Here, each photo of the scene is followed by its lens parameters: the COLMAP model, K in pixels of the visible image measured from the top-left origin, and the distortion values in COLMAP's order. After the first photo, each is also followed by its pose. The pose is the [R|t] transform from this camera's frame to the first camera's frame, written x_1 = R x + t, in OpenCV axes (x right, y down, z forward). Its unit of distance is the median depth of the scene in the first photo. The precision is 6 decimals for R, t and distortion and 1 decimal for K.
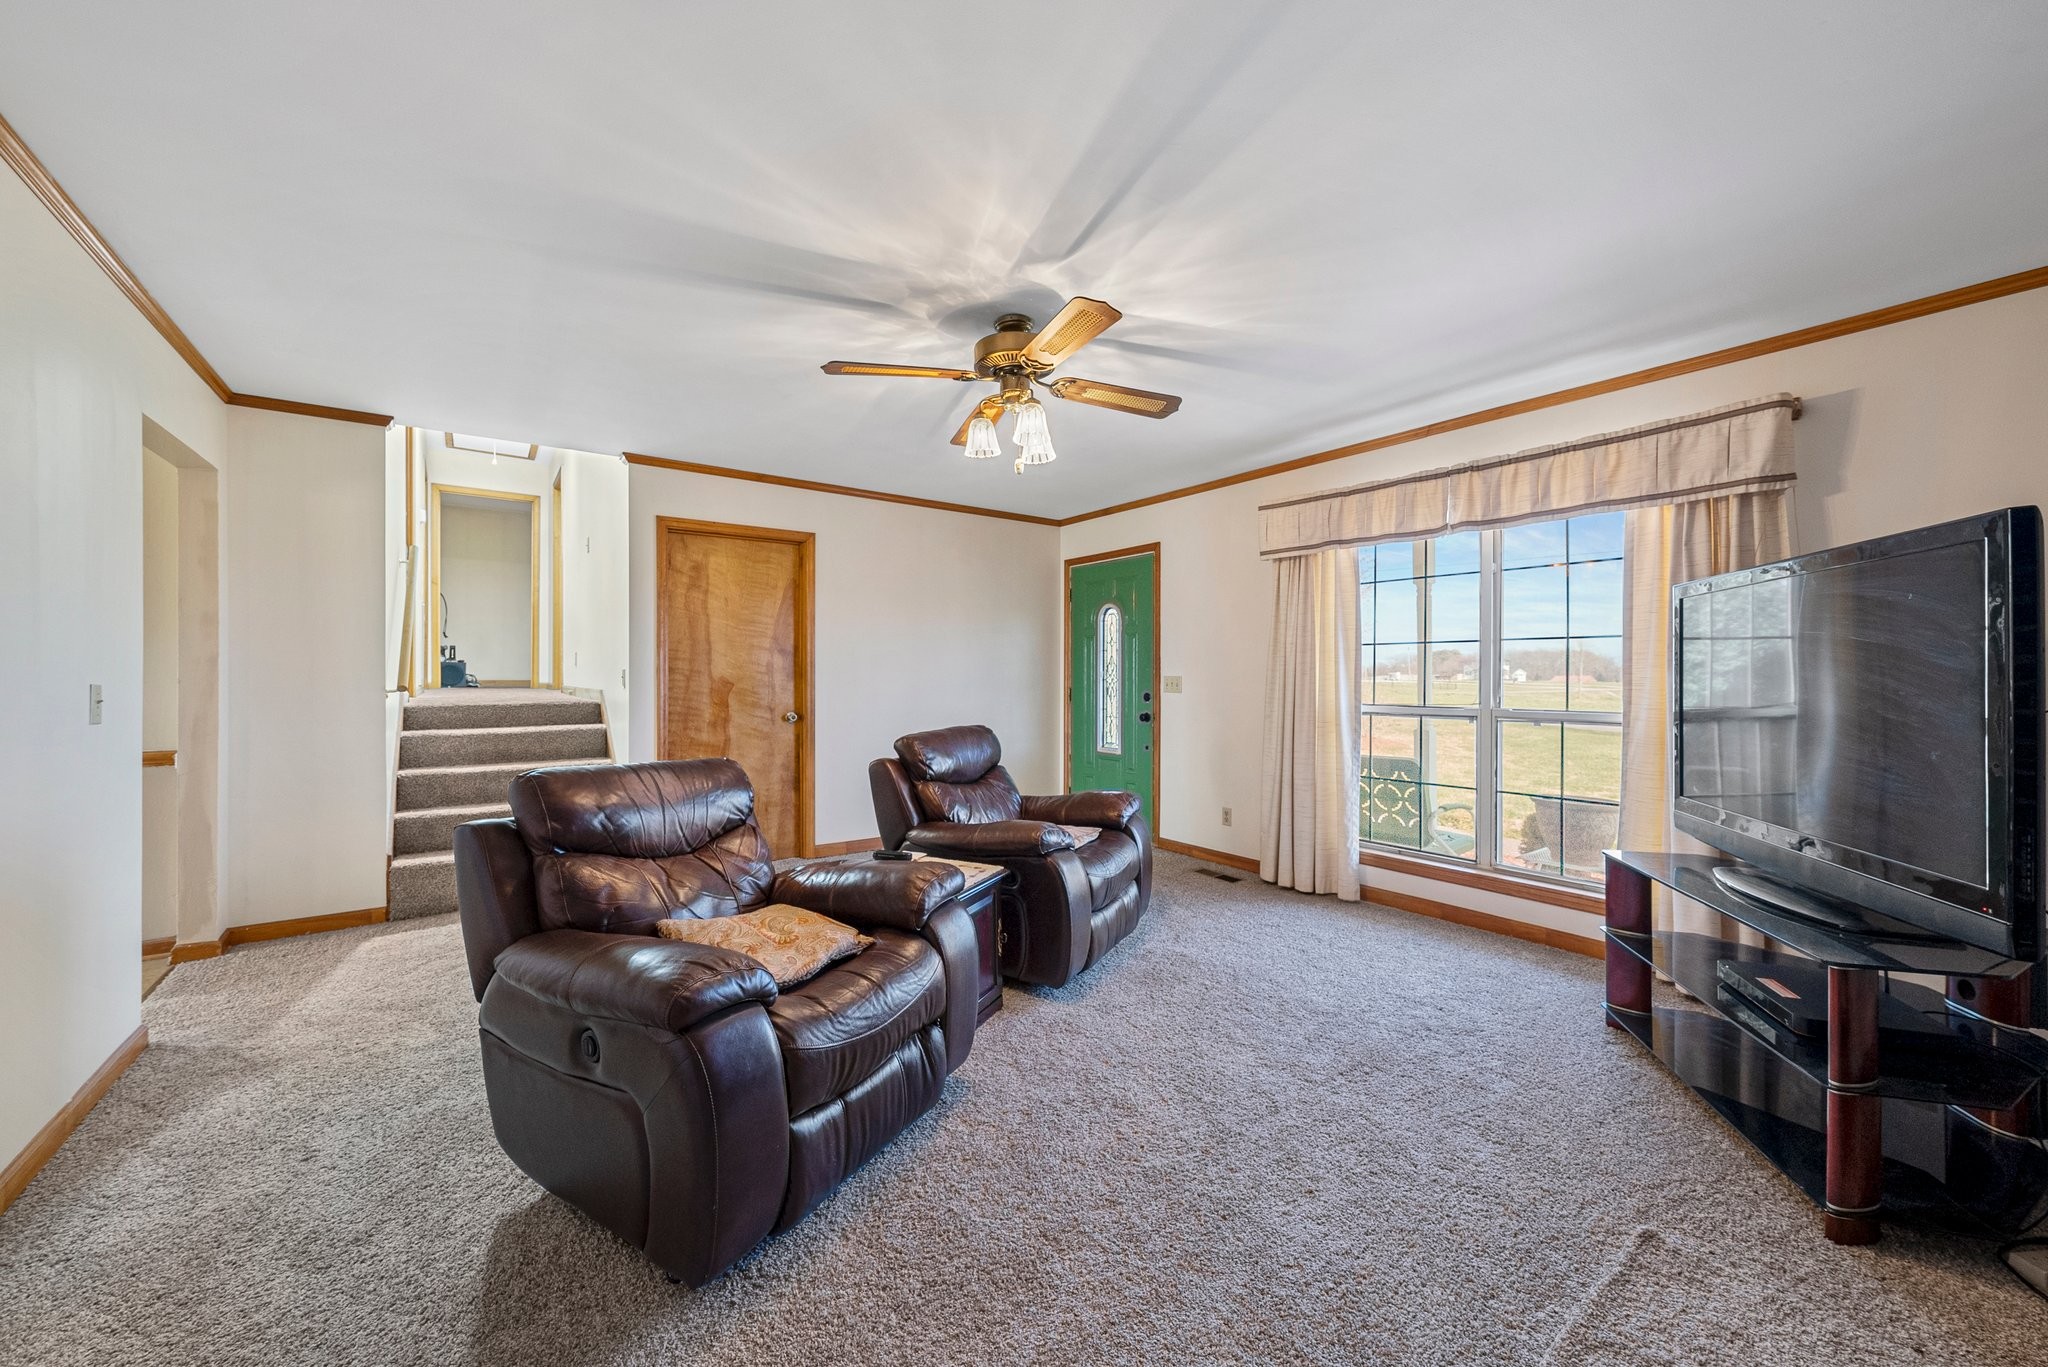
lens RADIAL K [[778.8, 0, 1024.0], [0, 778.8, 683.5], [0, 0, 1]] dist [-0.002429, -0.000107]
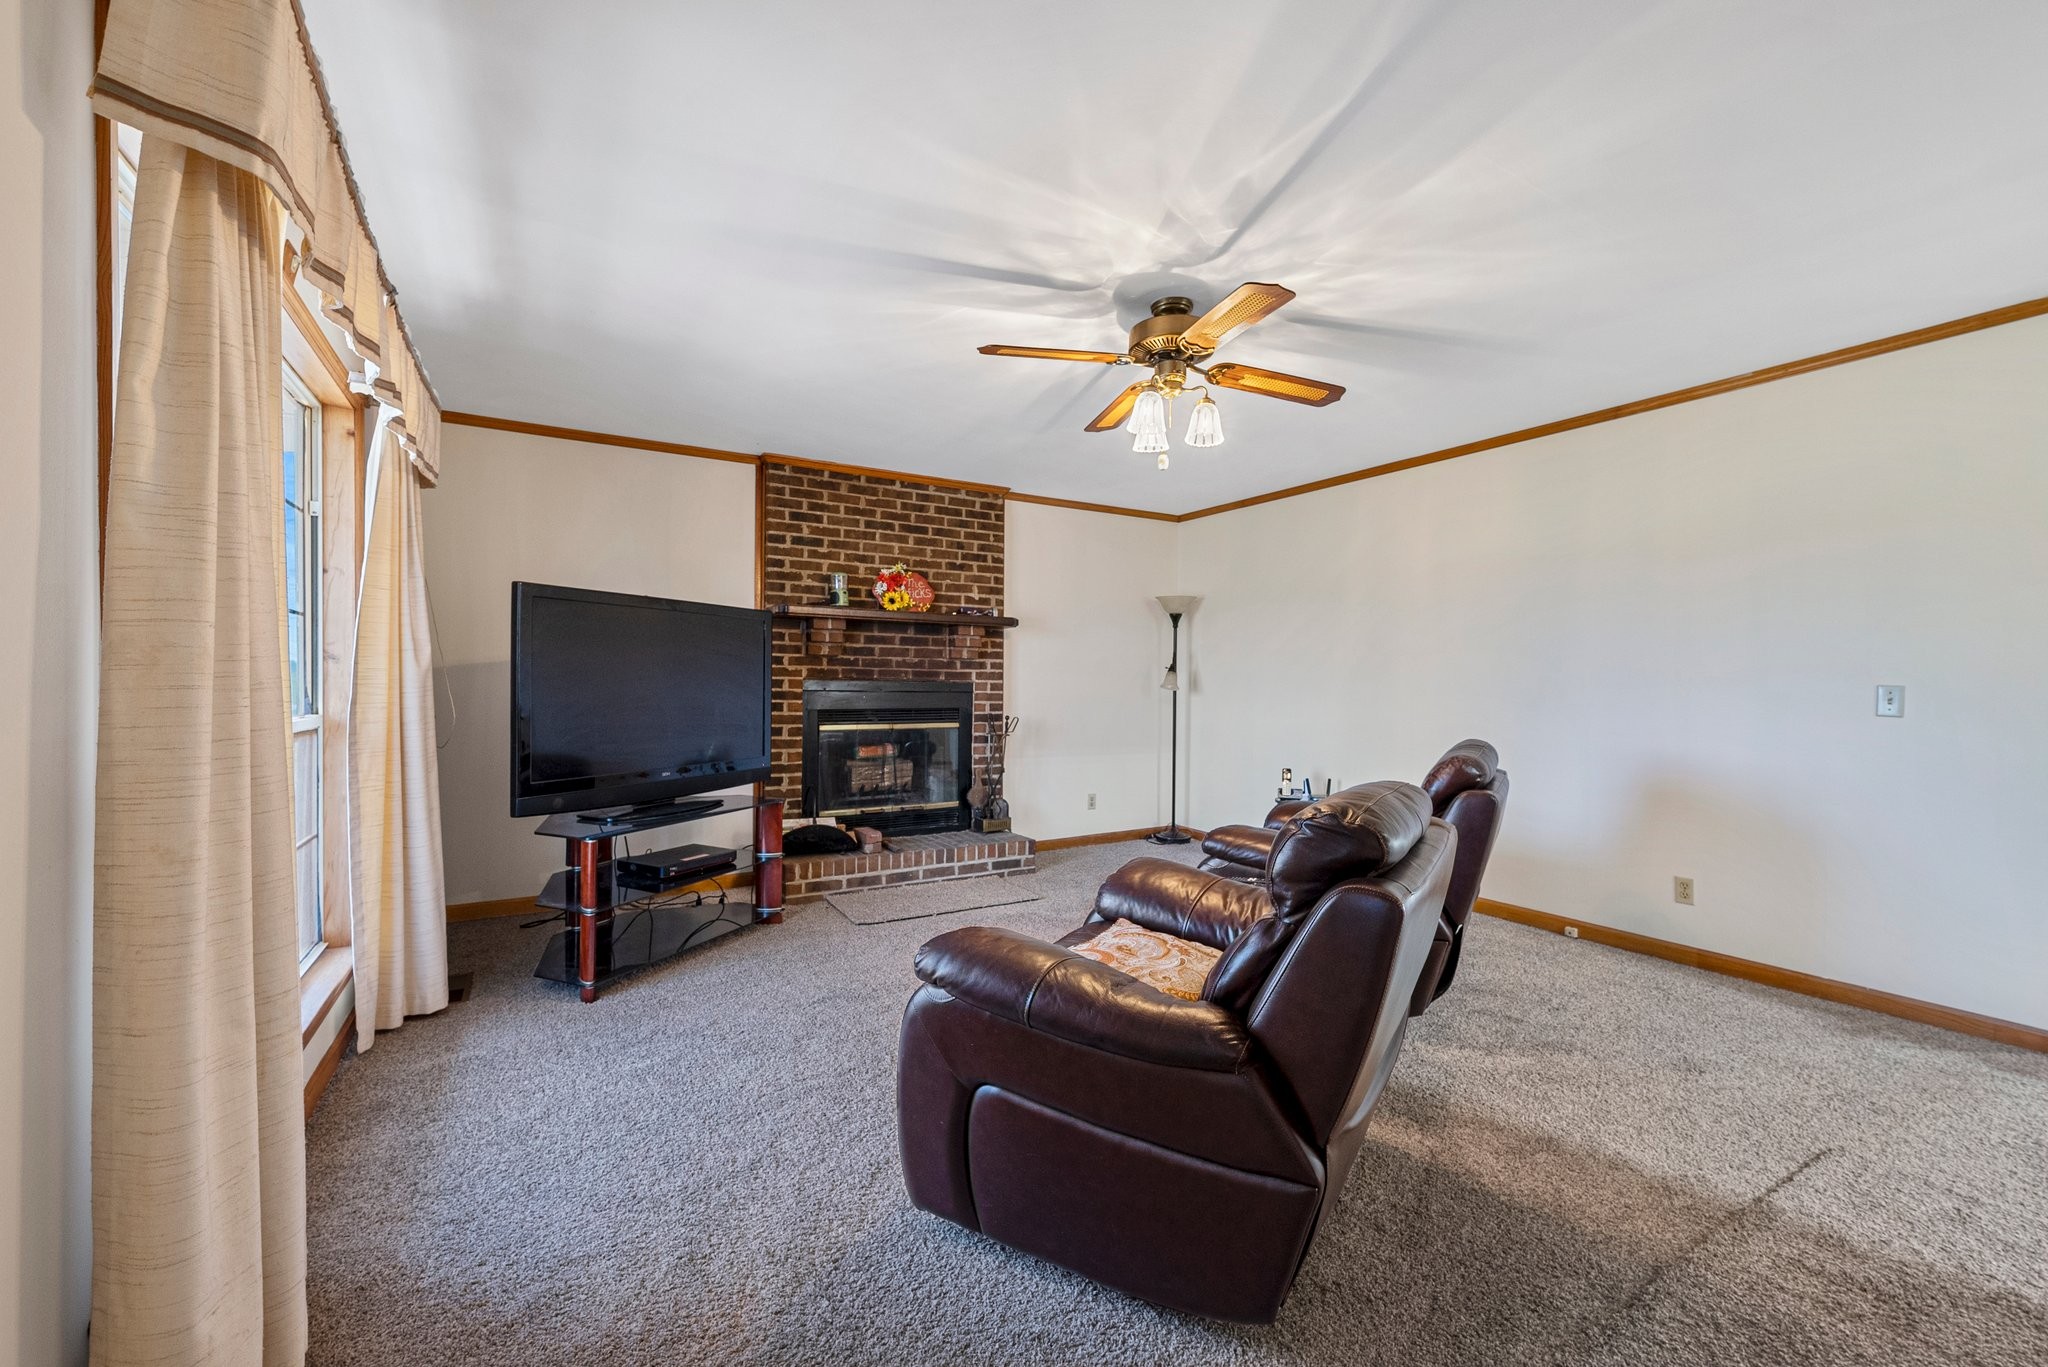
lens RADIAL K [[818.8, 0, 1024.0], [0, 818.8, 683.5], [0, 0, 1]] dist [-0.000210, 0.000076]
pose [[-0.997062, -0.007039, 0.076275, 0.071532], [-0.006178, 0.999914, 0.011527, -0.004994], [-0.076349, 0.011022, -0.997020, 1.628173]]
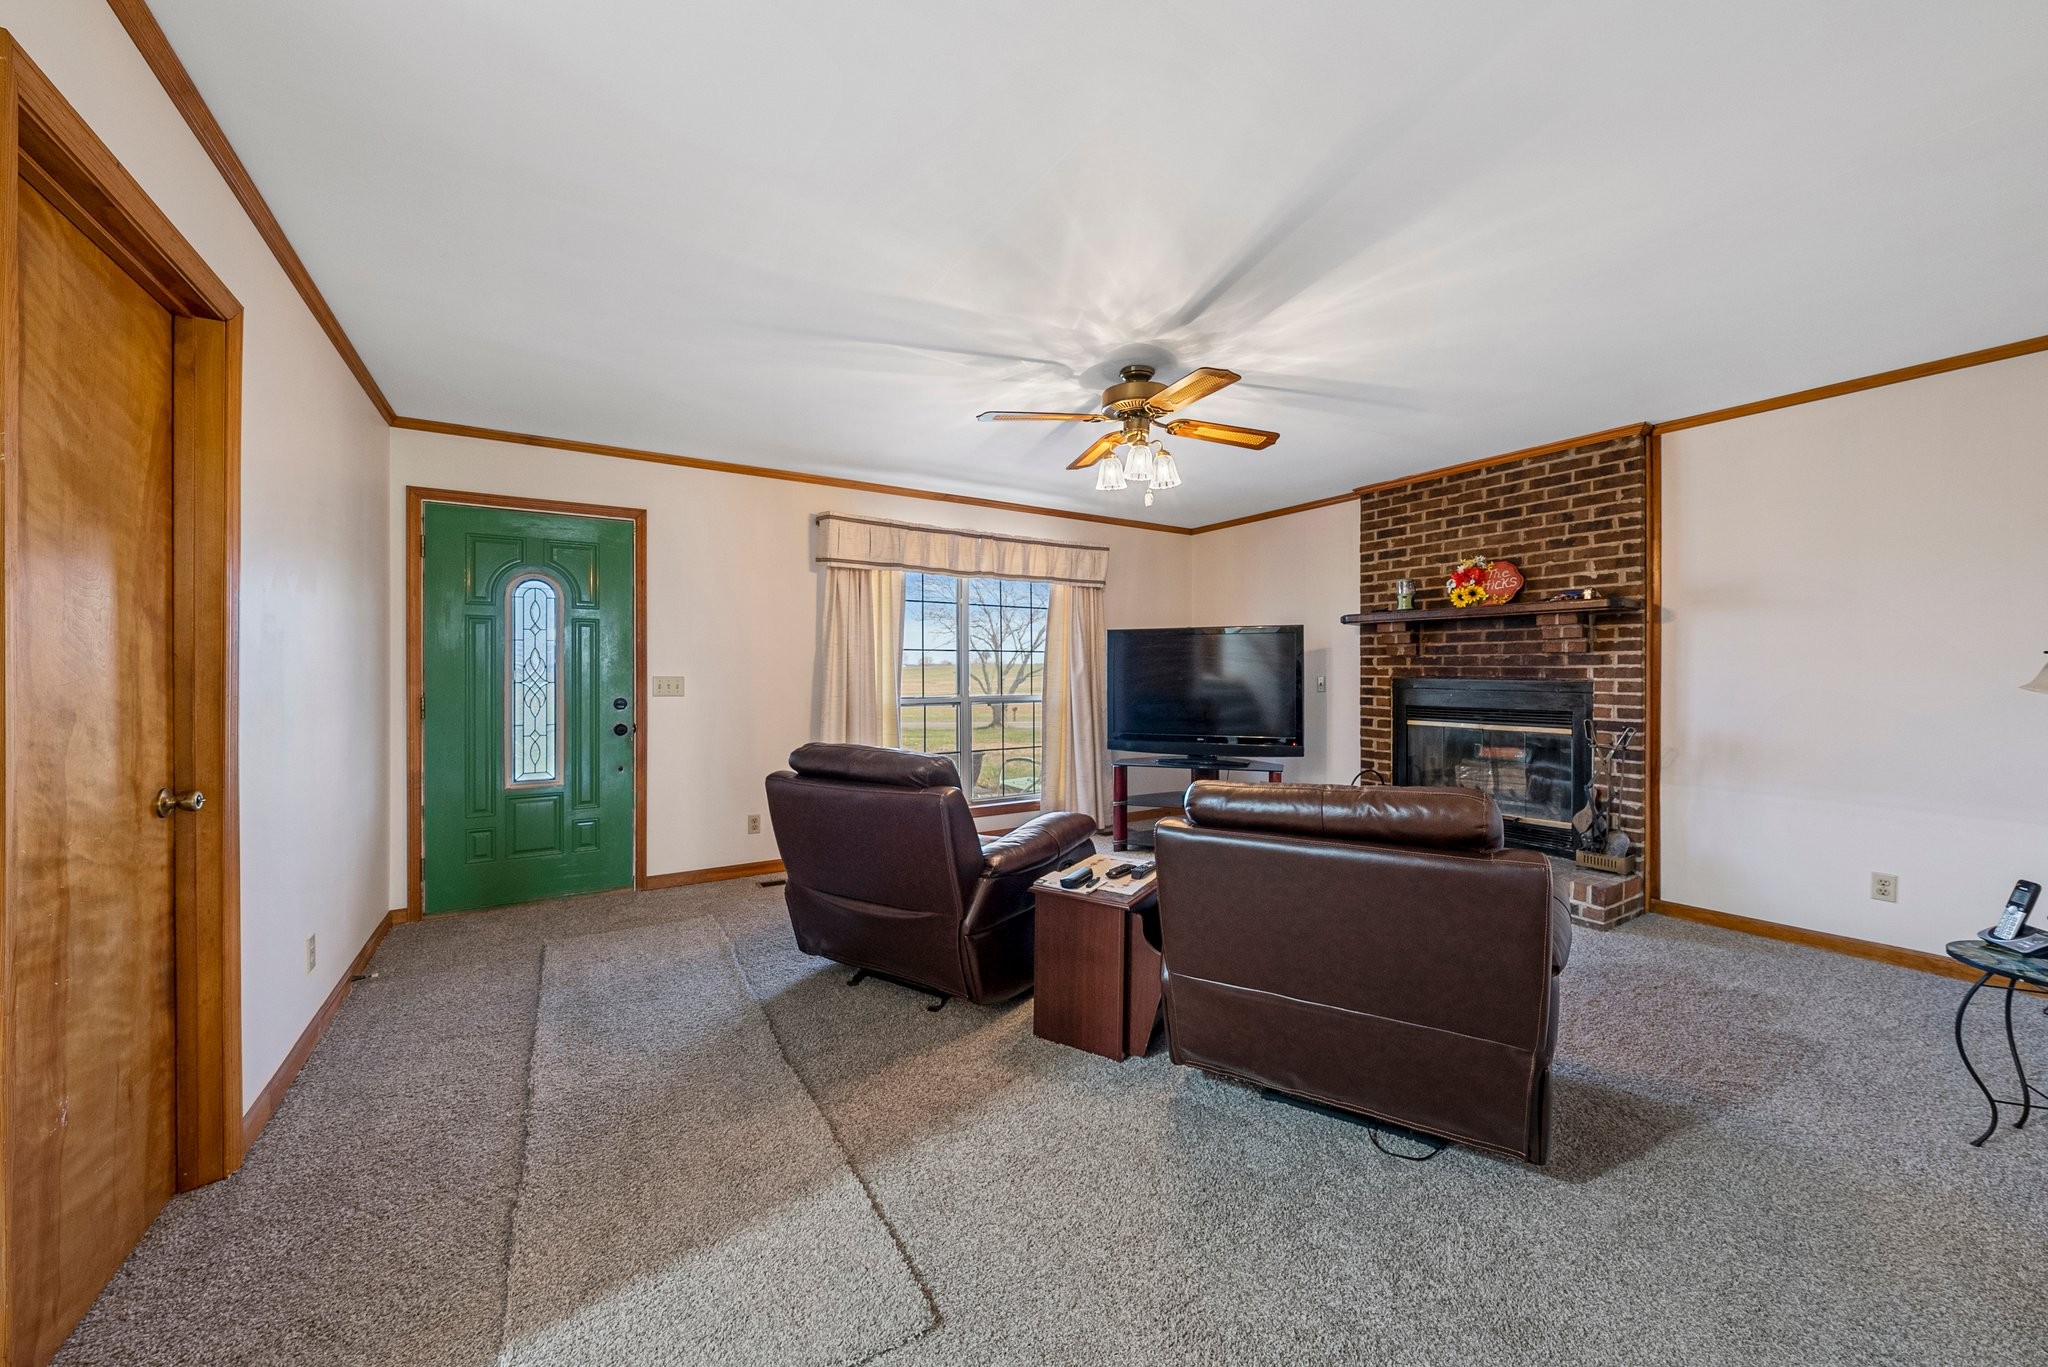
lens RADIAL K [[751.2, 0, 1021.0], [0, 751.2, 671.4], [0, 0, 1]] dist [-0.000678, -0.000032]
pose [[0.055161, -0.000688, 0.998477, -0.913826], [0.013517, 0.999909, -0.000058, -0.014869], [-0.998386, 0.013499, 0.055165, 0.896031]]
